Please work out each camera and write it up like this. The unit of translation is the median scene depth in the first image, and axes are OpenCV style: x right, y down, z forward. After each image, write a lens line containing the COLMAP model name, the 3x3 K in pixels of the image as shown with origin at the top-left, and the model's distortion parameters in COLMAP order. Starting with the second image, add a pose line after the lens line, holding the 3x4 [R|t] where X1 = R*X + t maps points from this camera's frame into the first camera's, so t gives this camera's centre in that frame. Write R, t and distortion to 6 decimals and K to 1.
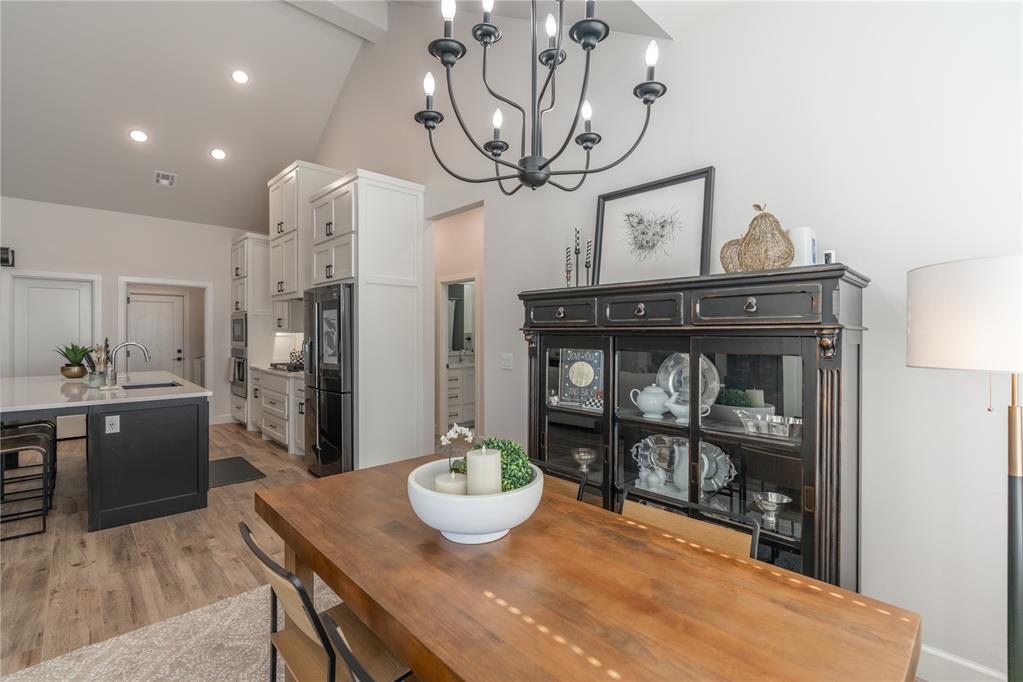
lens RADIAL K [[464.6, 0, 505.9], [0, 464.6, 335.7], [0, 0, 1]] dist [0.000013, 0.000699]
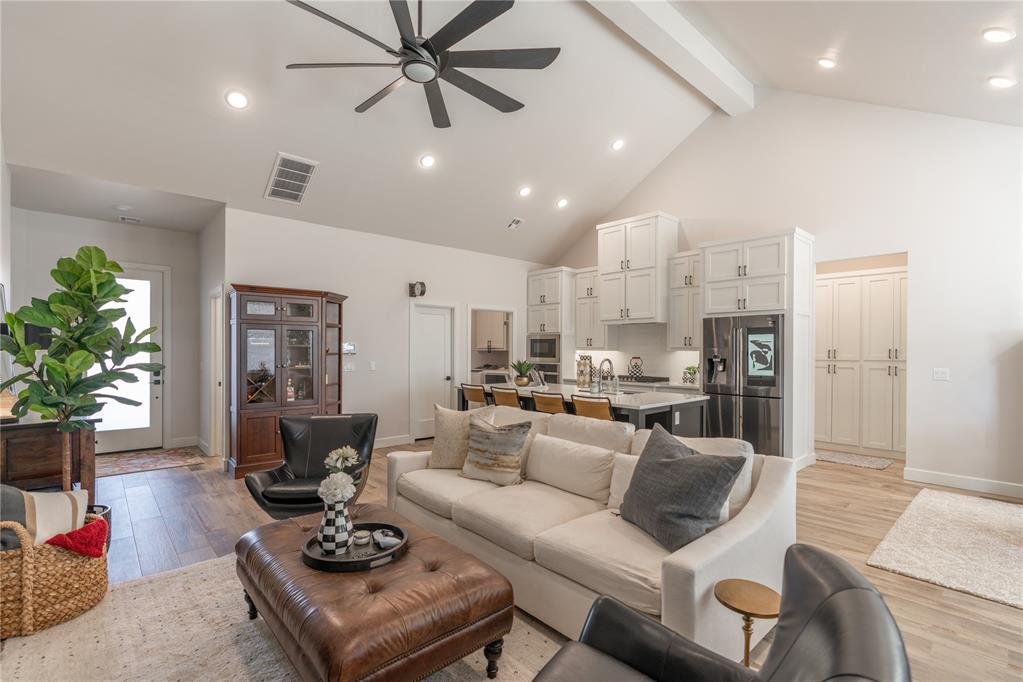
lens RADIAL K [[467.8, 0, 507.3], [0, 467.8, 355.6], [0, 0, 1]] dist [-0.000915, 0.000333]
pose [[0.999830, 0.002937, -0.018226, -0.911040], [-0.002785, 0.999961, 0.008374, -0.003652], [0.018250, -0.008322, 0.999799, -0.274358]]
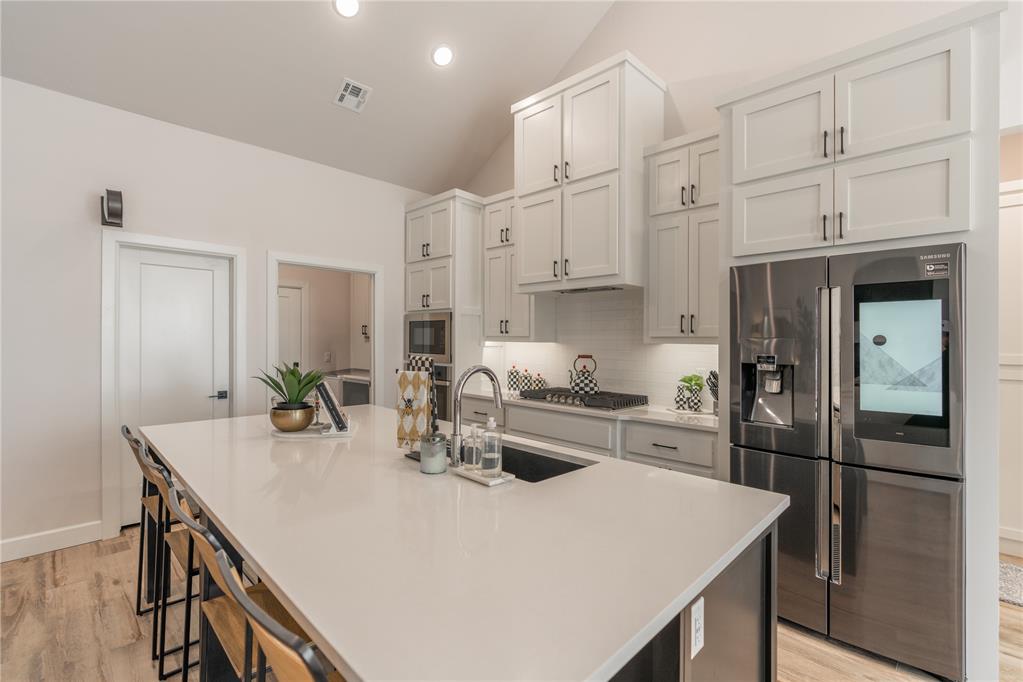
lens RADIAL K [[464.6, 0, 505.9], [0, 464.6, 335.7], [0, 0, 1]] dist [0.000013, 0.000699]
pose [[0.999448, 0.007359, 0.032389, -0.682892], [-0.006951, 0.999895, -0.012679, -0.008806], [-0.032479, 0.012447, 0.999395, 0.460164]]
